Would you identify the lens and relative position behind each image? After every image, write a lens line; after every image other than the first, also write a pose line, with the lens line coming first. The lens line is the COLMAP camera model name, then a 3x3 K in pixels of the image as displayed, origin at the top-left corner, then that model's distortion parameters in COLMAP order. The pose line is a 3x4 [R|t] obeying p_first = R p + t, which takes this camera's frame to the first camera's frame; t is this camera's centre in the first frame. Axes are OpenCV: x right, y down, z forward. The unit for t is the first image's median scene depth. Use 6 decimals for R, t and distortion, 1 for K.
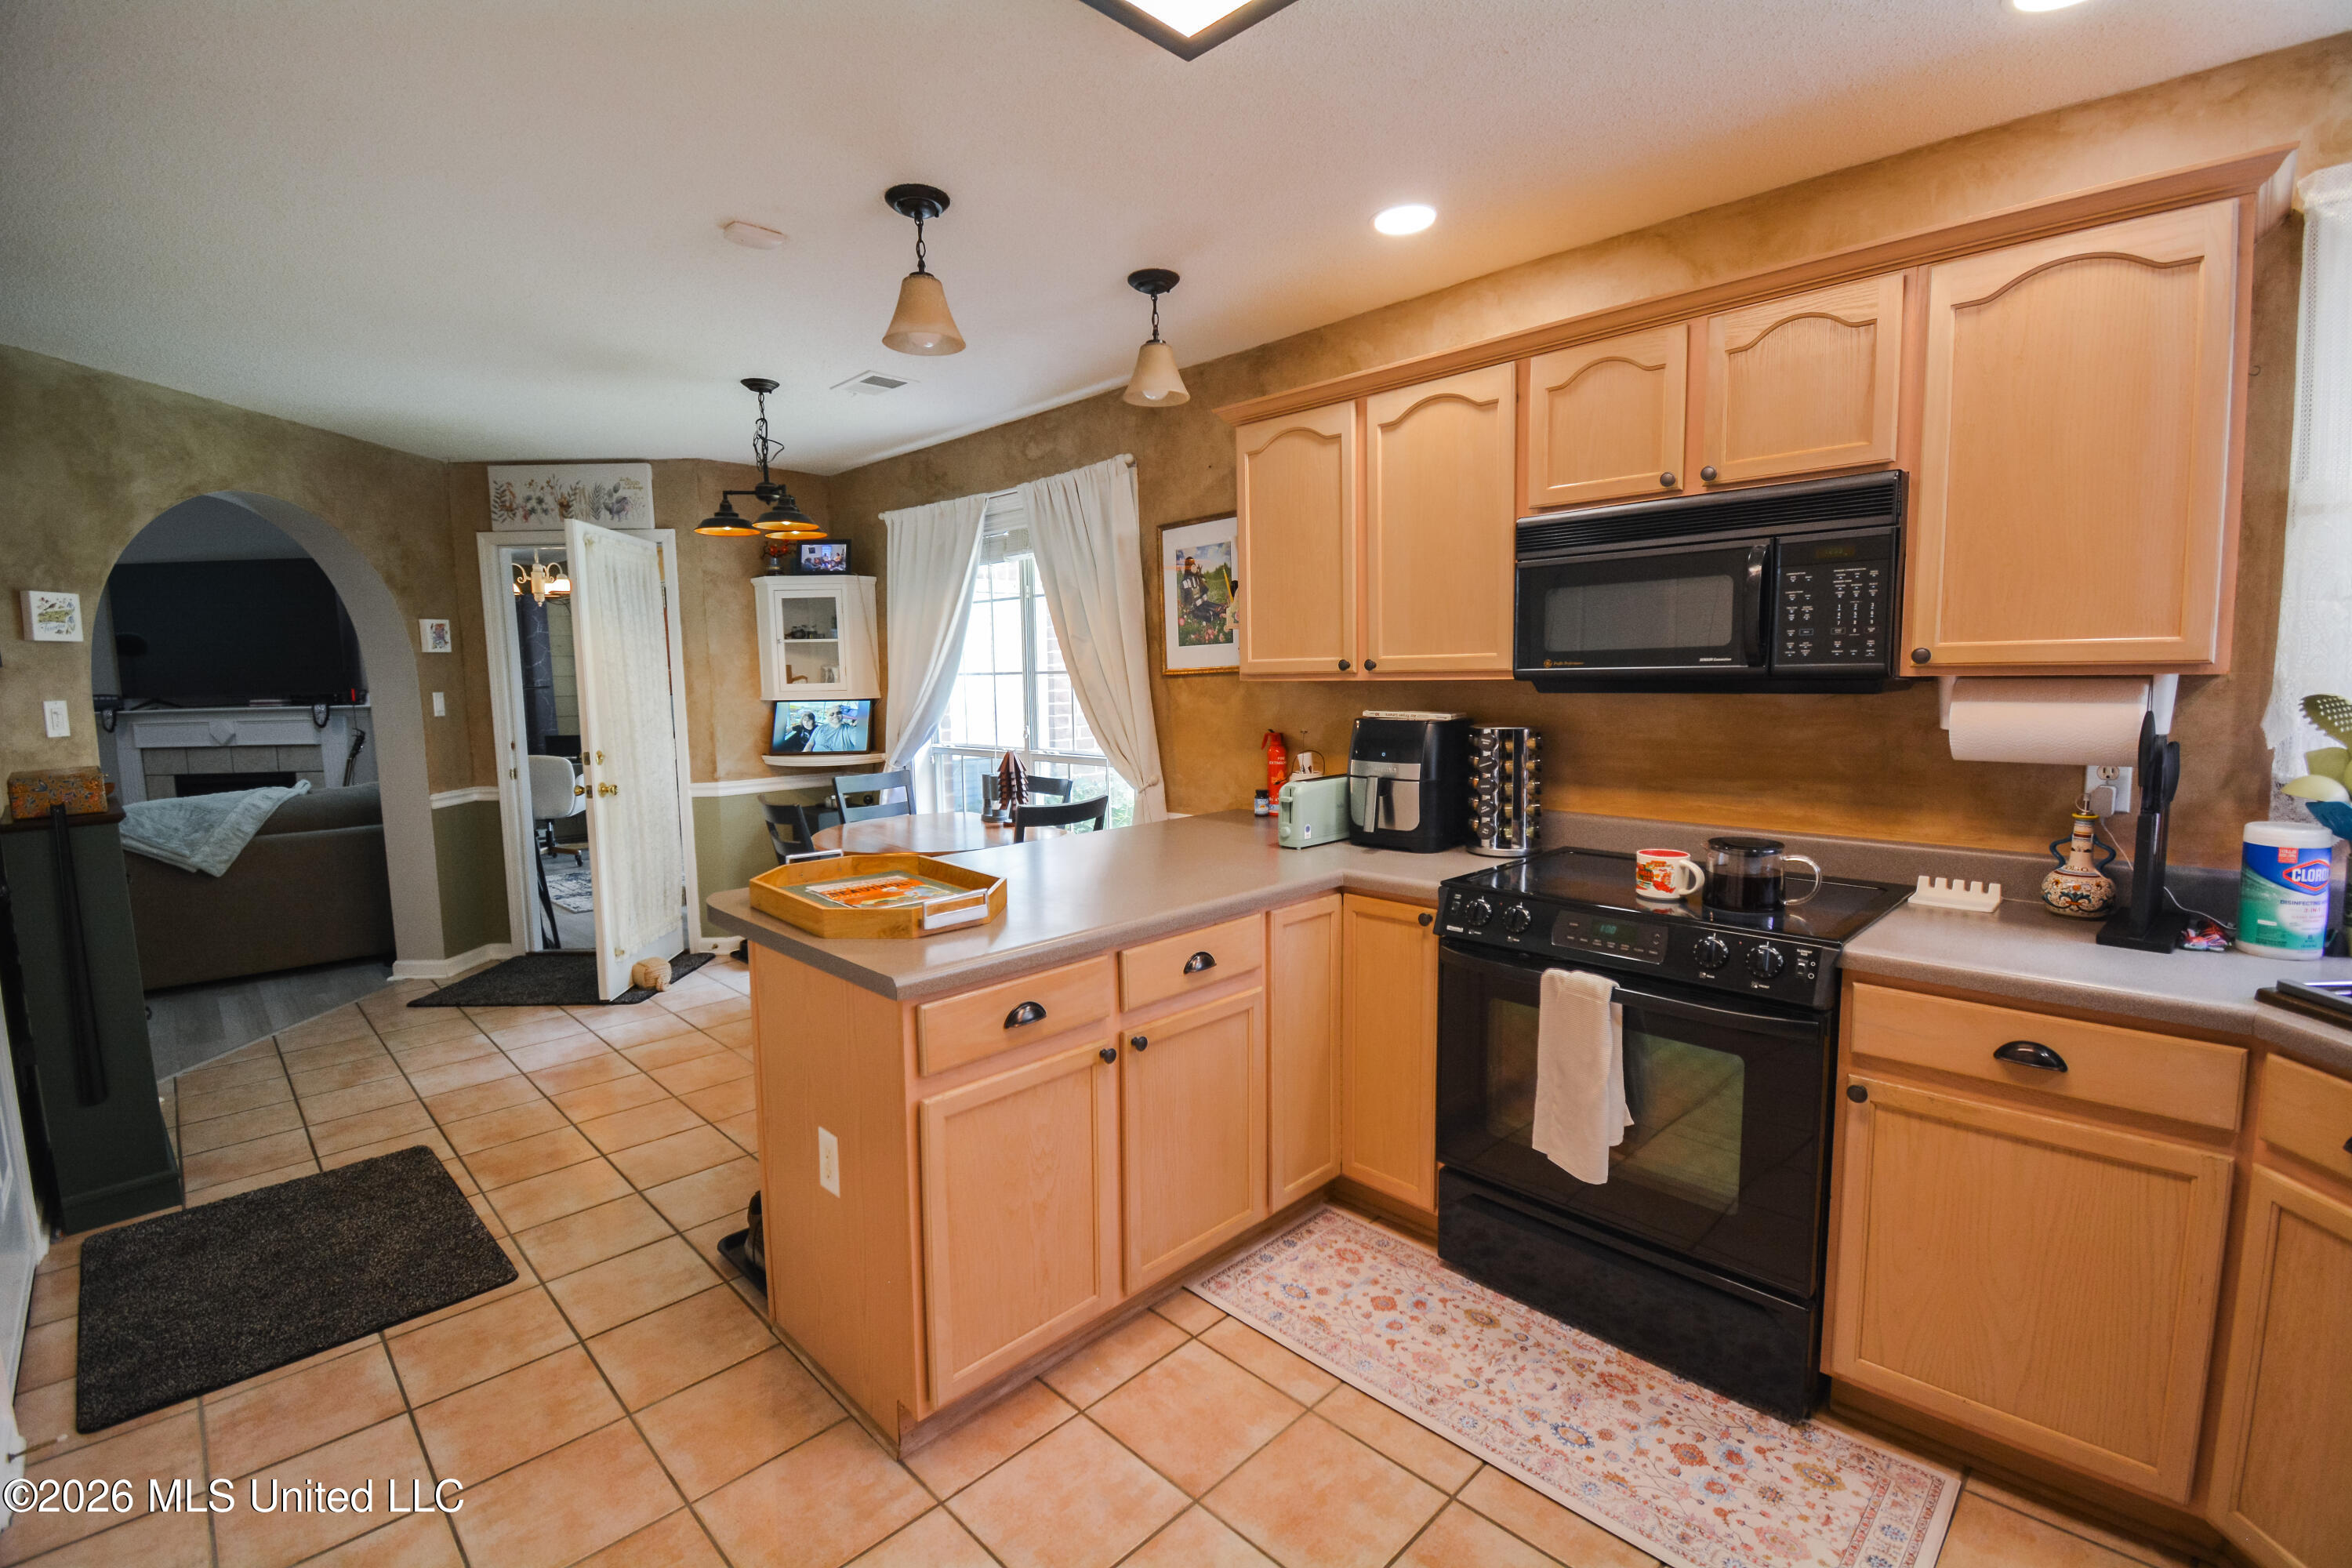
lens RADIAL K [[1046.8, 0, 1196.6], [0, 1046.8, 781.6], [0, 0, 1]] dist [0.011156, -0.019763]
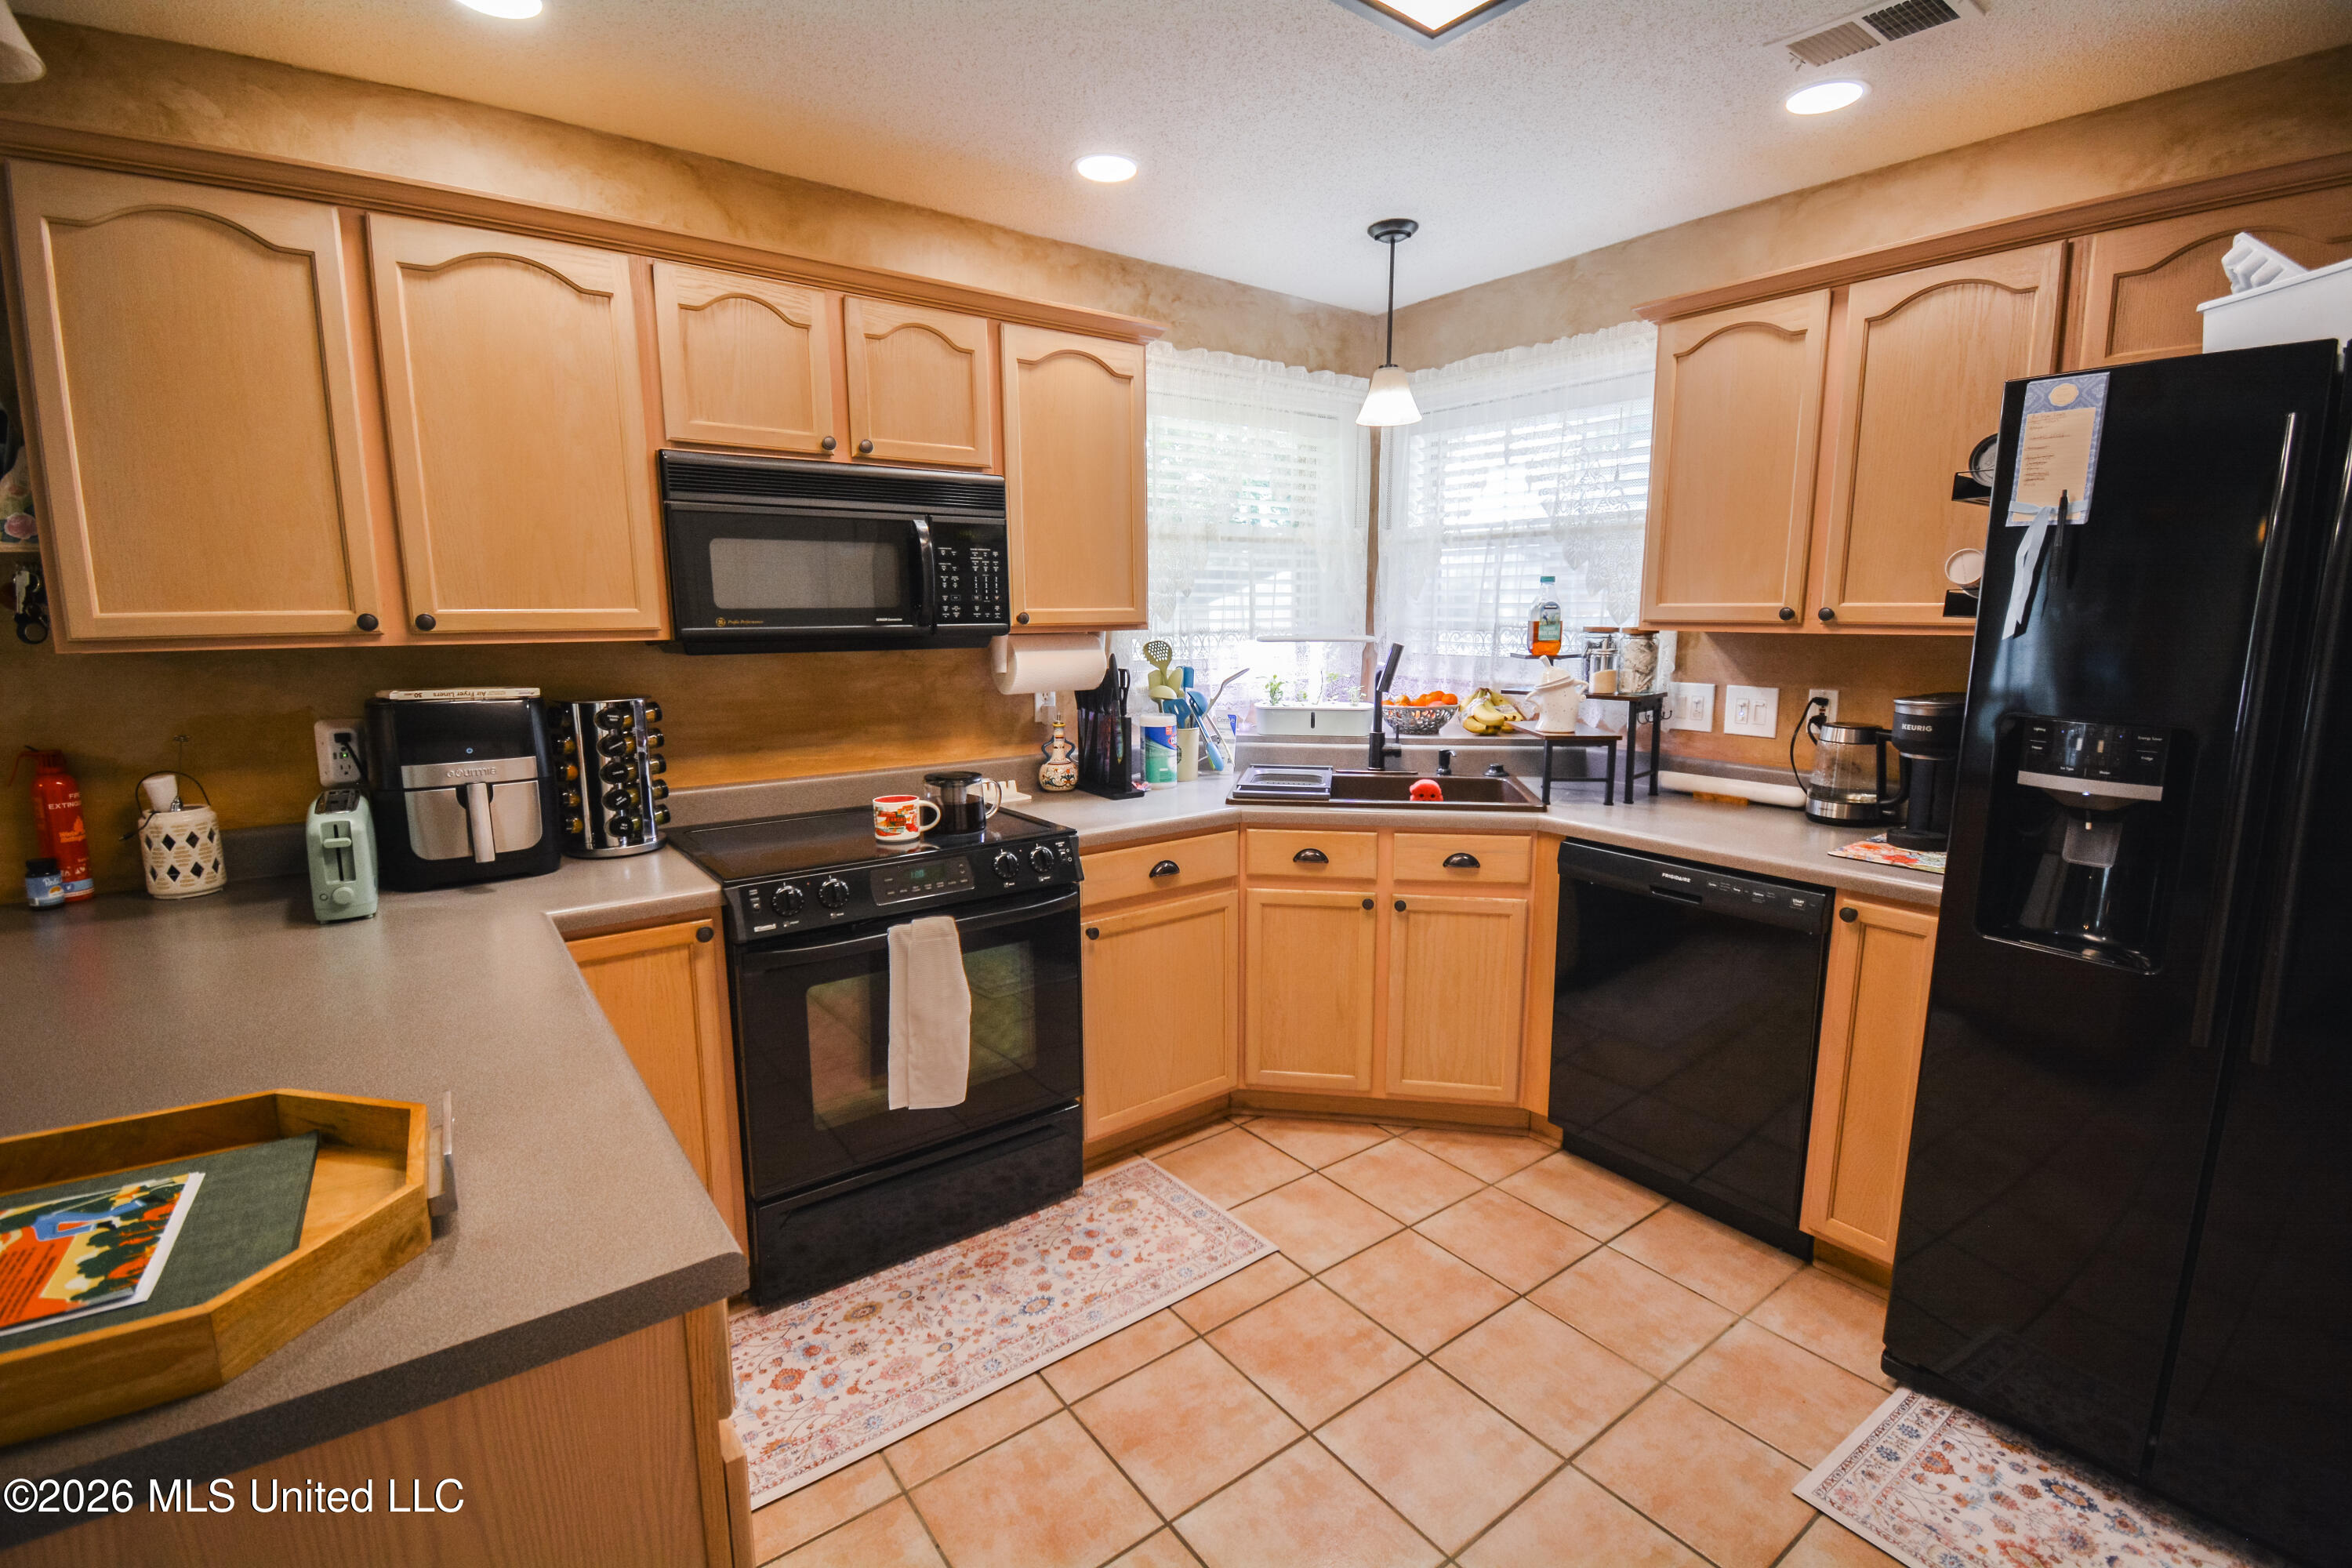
lens RADIAL K [[1046.8, 0, 1160.8], [0, 1046.8, 779.9], [0, 0, 1]] dist [0.011156, -0.019763]
pose [[0.142275, -0.140403, 0.979819, -0.528286], [0.109072, 0.986084, 0.125463, -0.052488], [-0.983799, 0.089020, 0.155610, 0.516770]]
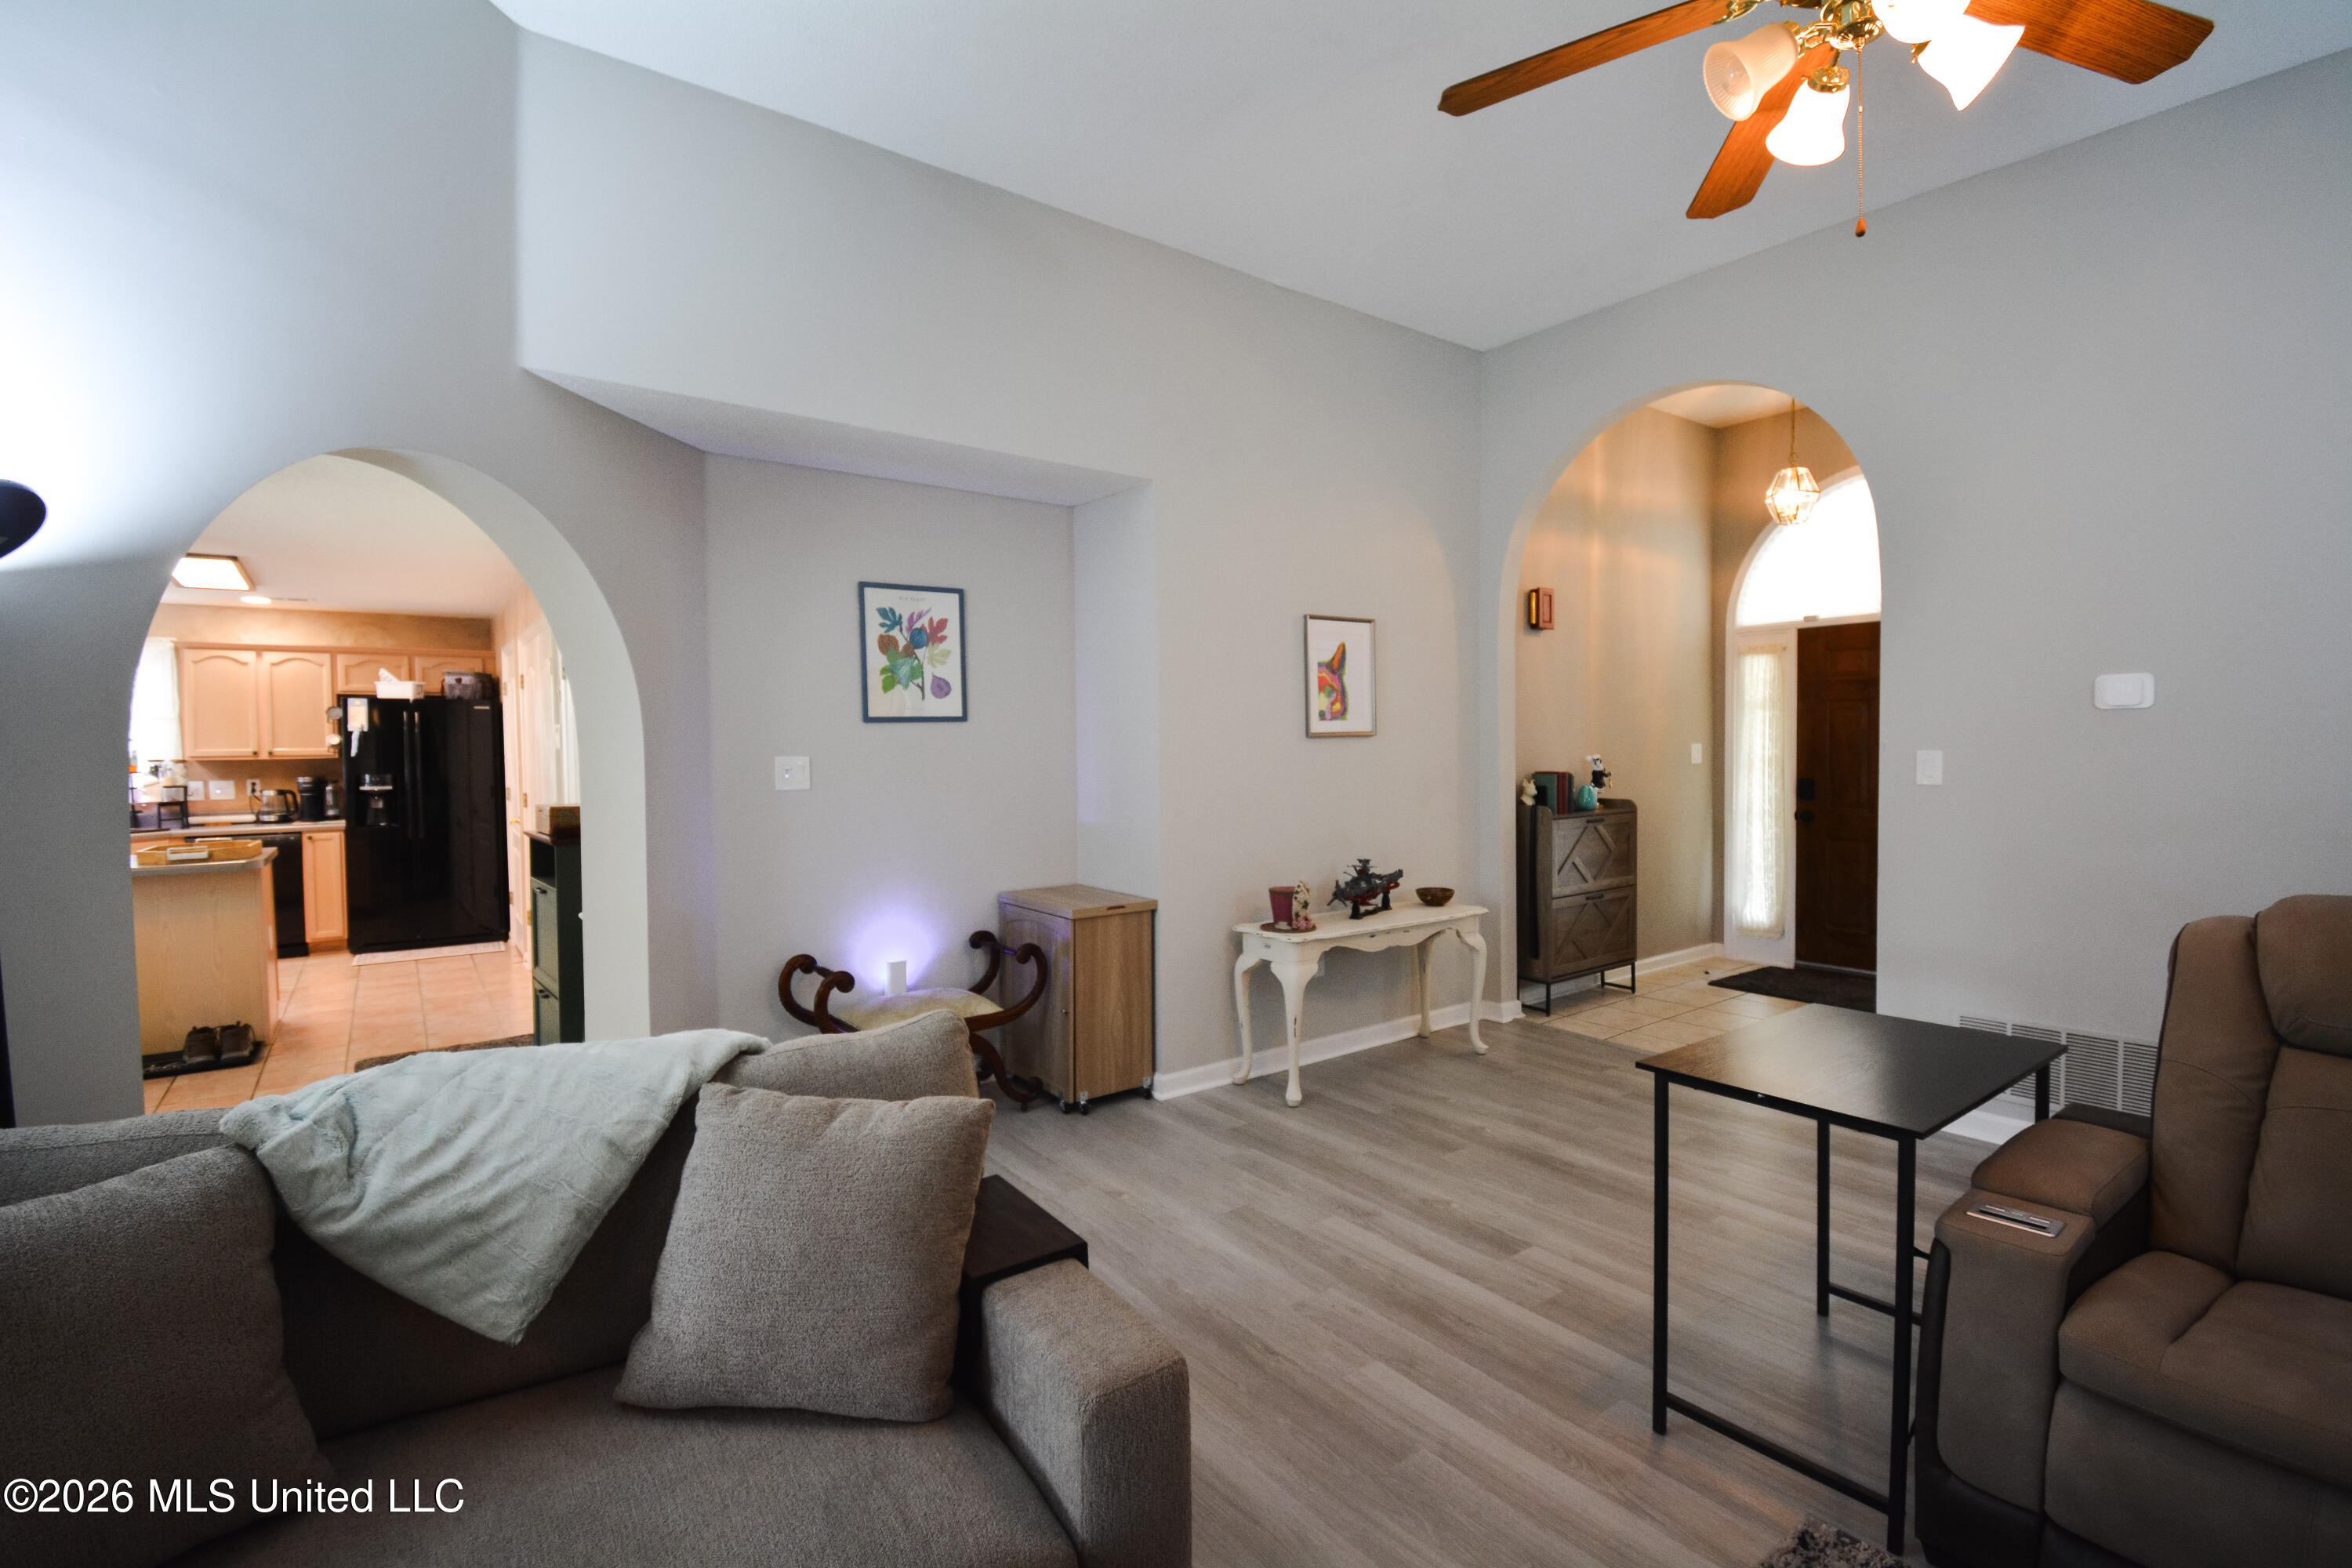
lens RADIAL K [[1046.8, 0, 1164.5], [0, 1046.8, 777.5], [0, 0, 1]] dist [0.011156, -0.019763]
pose [[-0.989065, 0.026978, 0.144991, -2.478588], [0.047746, 0.988753, 0.141732, -0.248929], [-0.139537, 0.147105, -0.979229, 2.673125]]
